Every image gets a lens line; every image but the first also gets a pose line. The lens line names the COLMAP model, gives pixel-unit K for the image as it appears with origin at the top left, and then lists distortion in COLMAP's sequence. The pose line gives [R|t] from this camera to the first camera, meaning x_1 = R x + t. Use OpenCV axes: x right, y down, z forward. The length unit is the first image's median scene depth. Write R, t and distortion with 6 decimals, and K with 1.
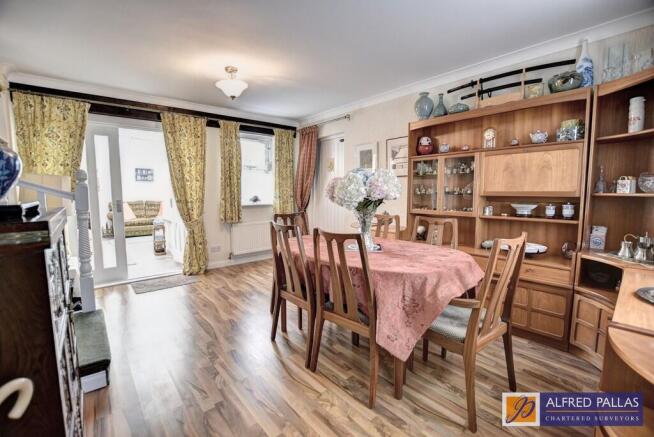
lens RADIAL K [[293.6, 0, 327.7], [0, 293.6, 217.1], [0, 0, 1]] dist [-0.016371, 0.001500]
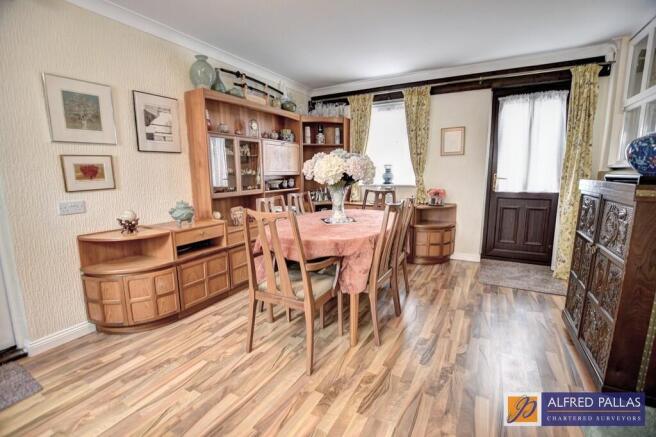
lens RADIAL K [[294.5, 0, 329.0], [0, 294.5, 219.8], [0, 0, 1]] dist [-0.016371, 0.001500]
pose [[-0.367788, -0.143163, 0.918823, -0.755053], [0.099221, 0.976396, 0.191850, -0.100828], [-0.924601, 0.161726, -0.344902, 1.189904]]
